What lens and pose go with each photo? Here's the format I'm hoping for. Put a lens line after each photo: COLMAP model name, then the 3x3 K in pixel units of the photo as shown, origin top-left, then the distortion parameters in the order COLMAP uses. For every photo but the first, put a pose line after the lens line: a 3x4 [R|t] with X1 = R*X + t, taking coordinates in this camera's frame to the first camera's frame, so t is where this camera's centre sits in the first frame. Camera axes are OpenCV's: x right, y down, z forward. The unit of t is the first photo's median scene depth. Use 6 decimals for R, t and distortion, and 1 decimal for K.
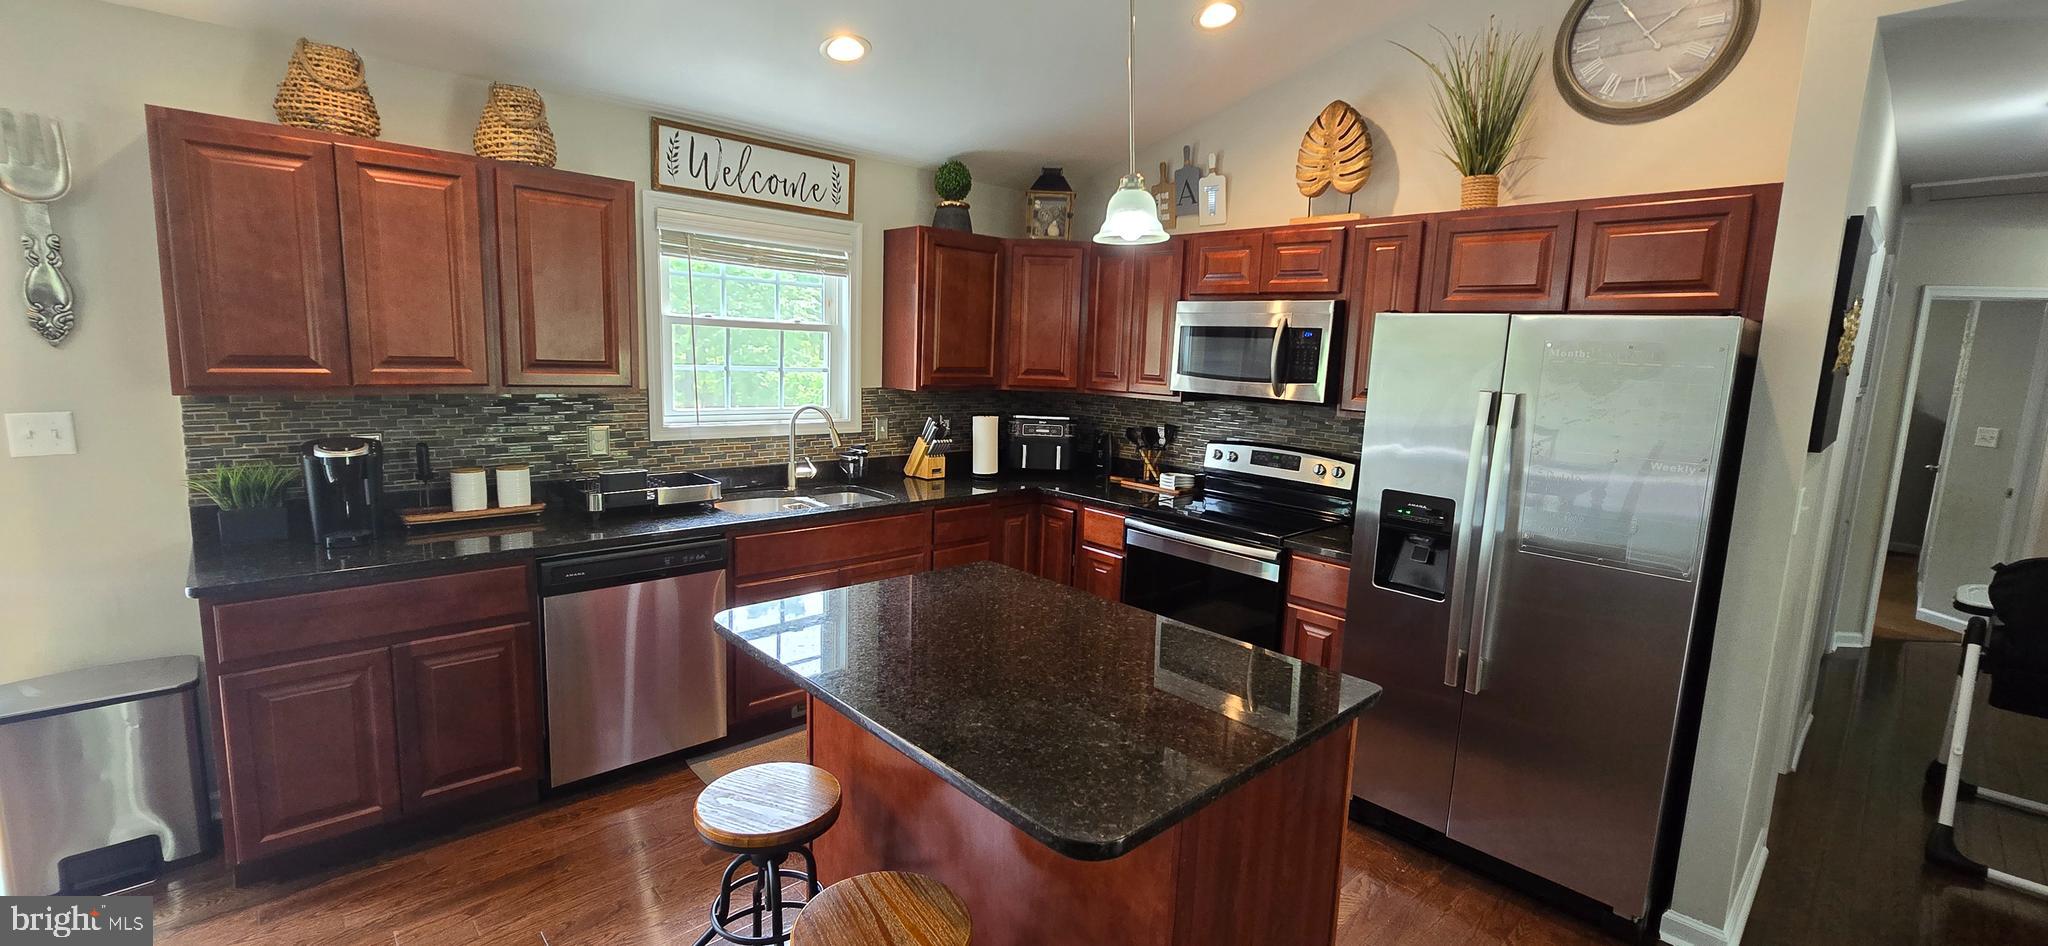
lens RADIAL K [[833.6, 0, 1034.4], [0, 833.6, 468.5], [0, 0, 1]] dist [-0.000678, -0.000986]
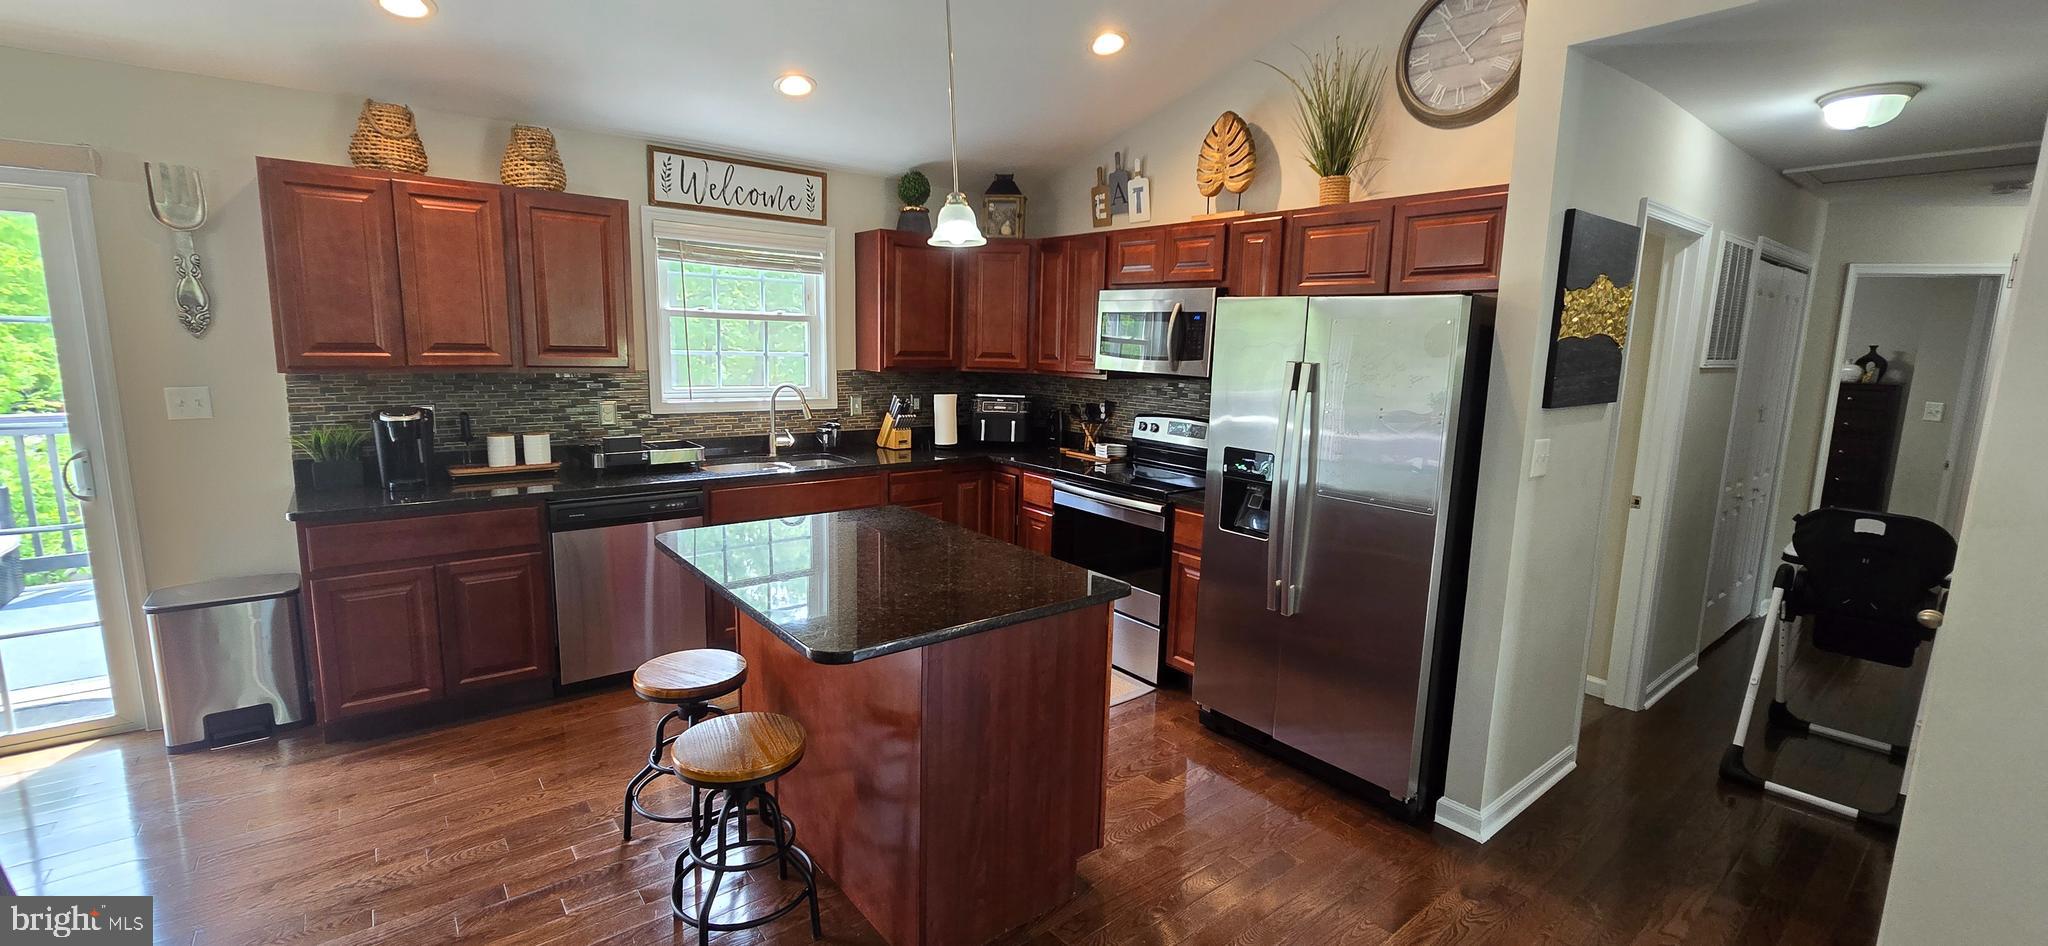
lens RADIAL K [[833.6, 0, 1032.8], [0, 833.6, 469.7], [0, 0, 1]] dist [-0.000678, -0.000986]
pose [[0.996546, 0.001533, -0.083026, 0.217965], [-0.000718, 0.999951, 0.009851, 0.040952], [0.083037, -0.009757, 0.996499, -0.179541]]
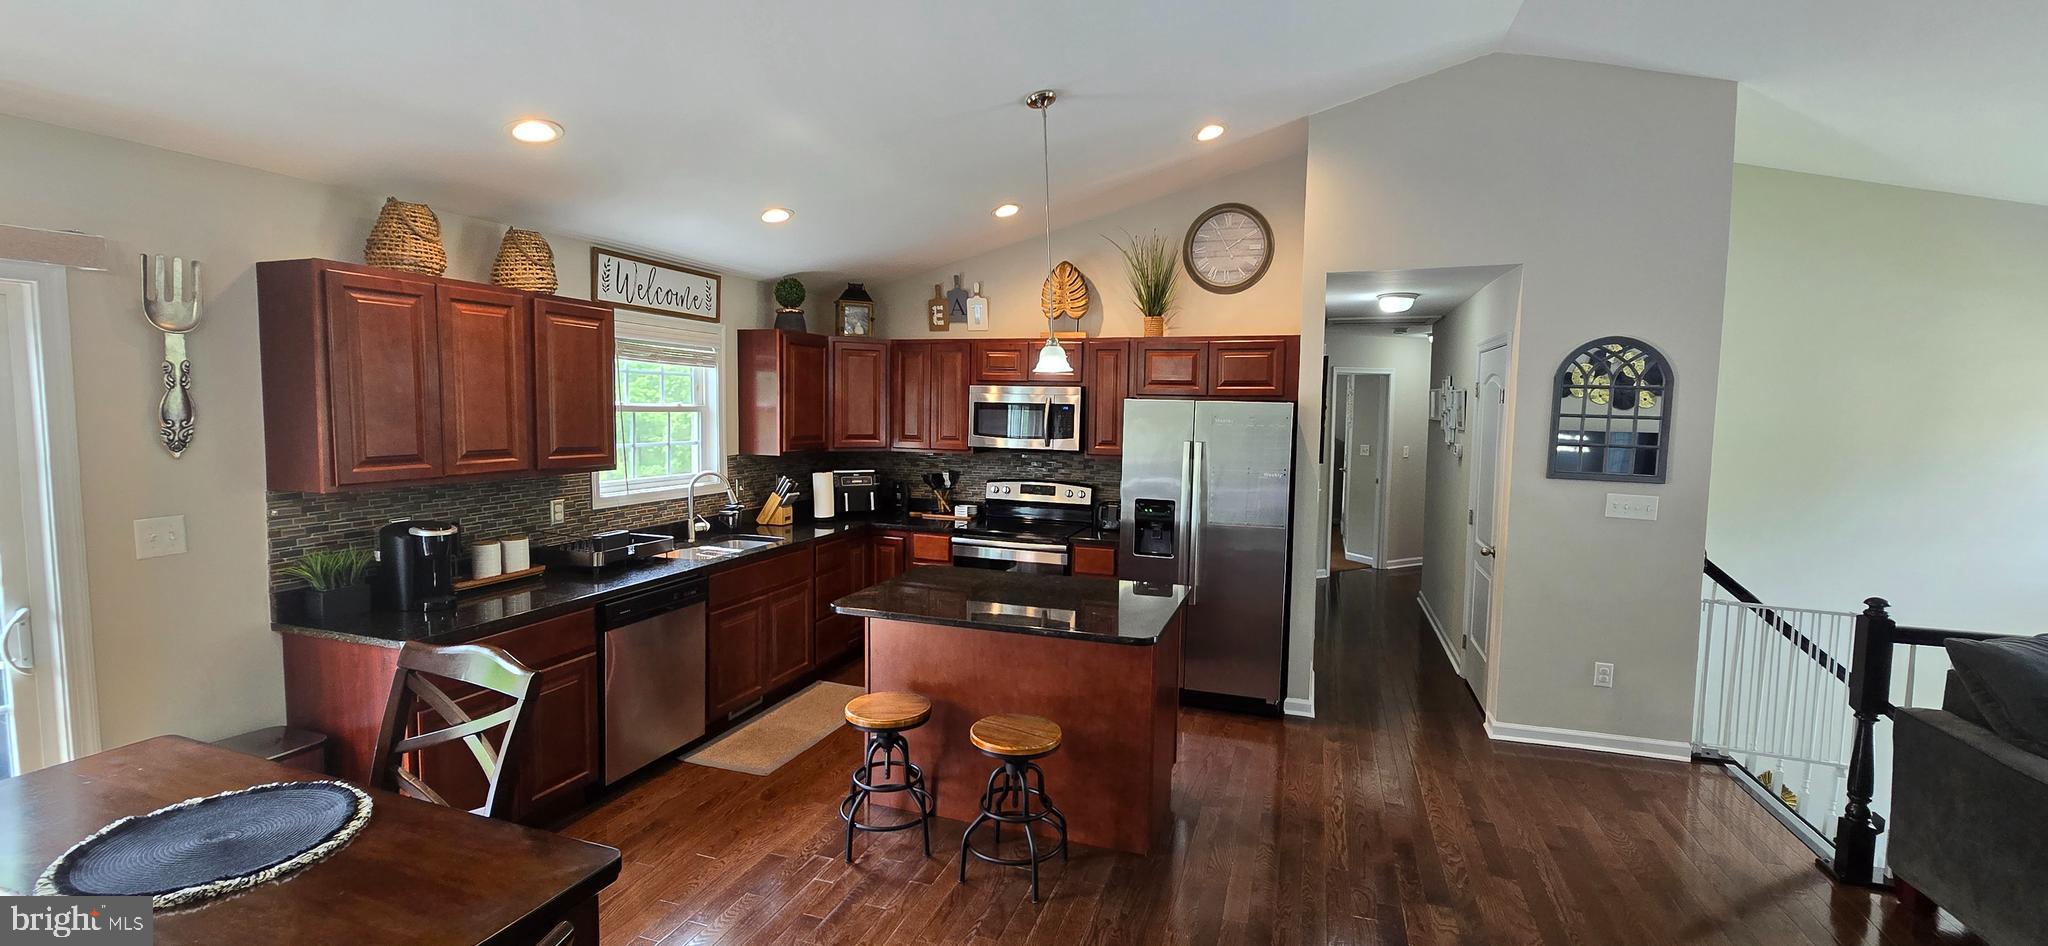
lens RADIAL K [[833.6, 0, 1019.6], [0, 833.6, 477.3], [0, 0, 1]] dist [-0.000678, -0.000986]
pose [[0.887369, -0.063269, 0.456697, -0.528503], [0.083647, 0.996194, -0.024518, 0.001914], [-0.453408, 0.059957, 0.889284, -0.398099]]
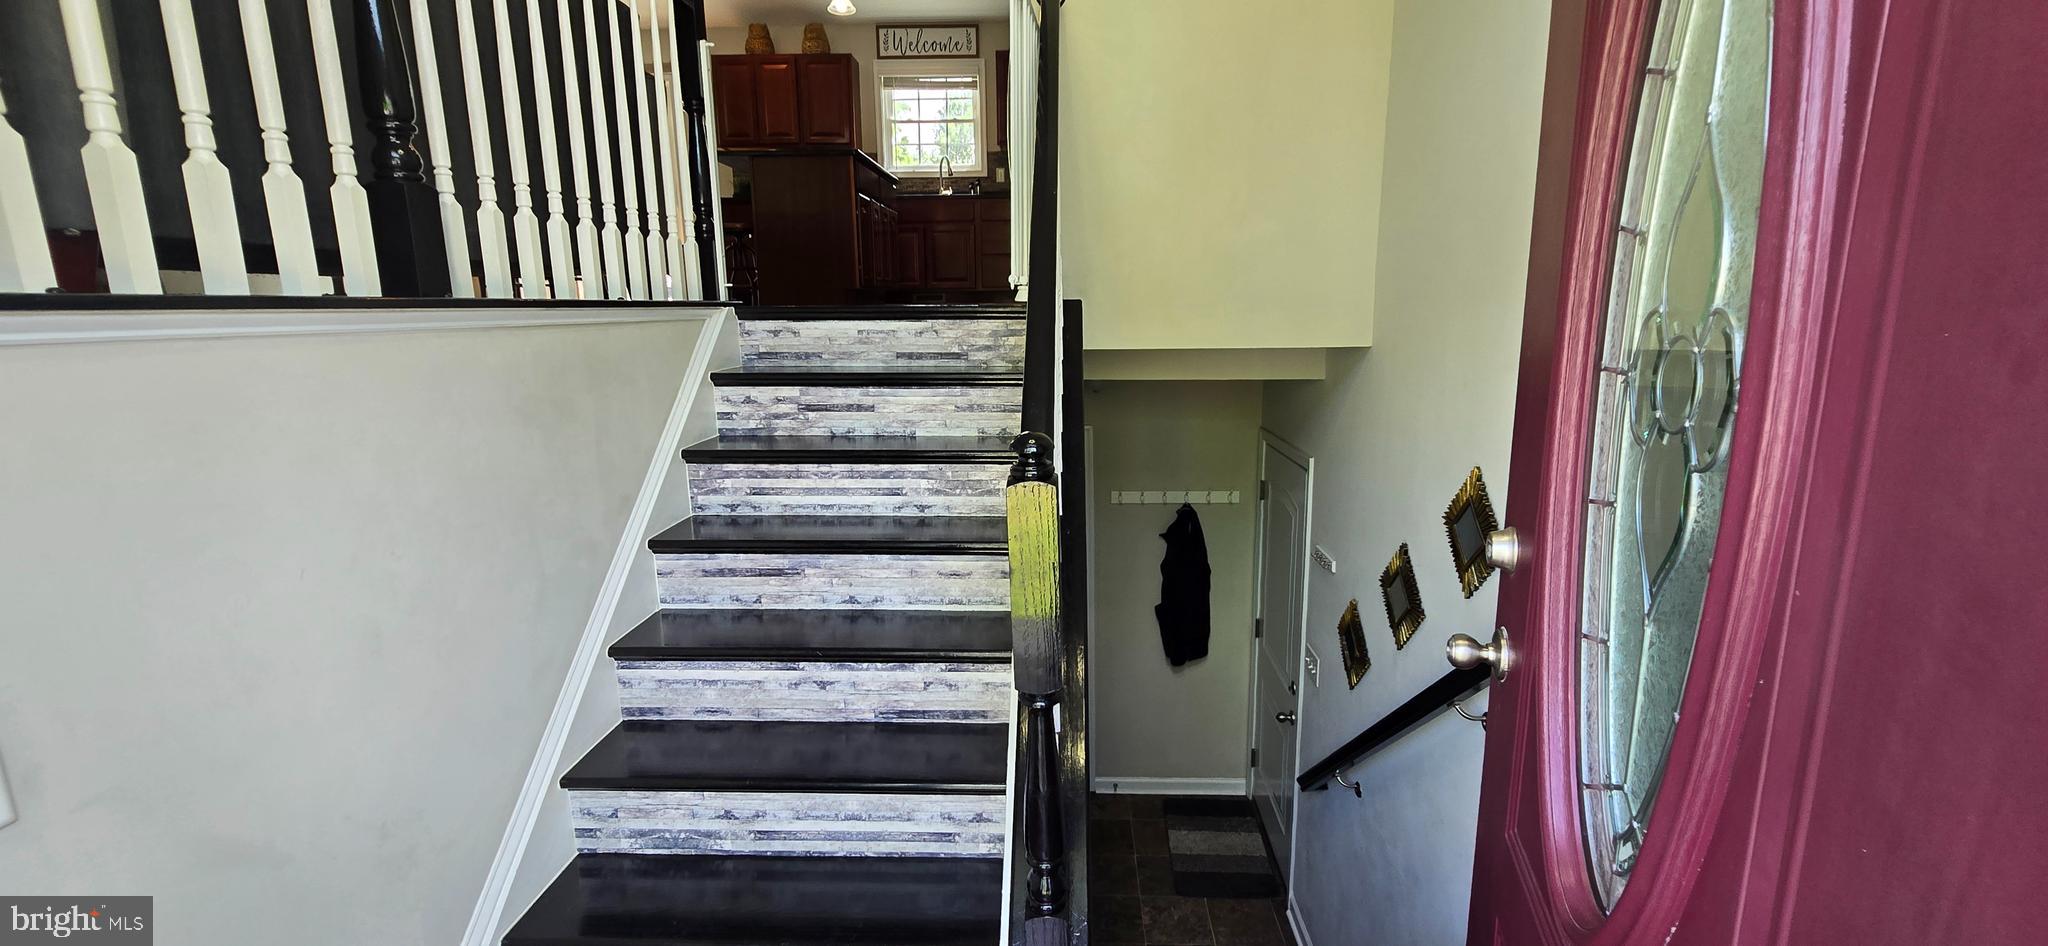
lens RADIAL K [[833.6, 0, 1022.2], [0, 833.6, 458.7], [0, 0, 1]] dist [-0.000678, -0.000986]
pose [[0.713130, 0.088210, -0.695460, 1.619215], [-0.068841, 0.996069, 0.055747, 0.641576], [0.697643, 0.008121, 0.716399, -0.352831]]
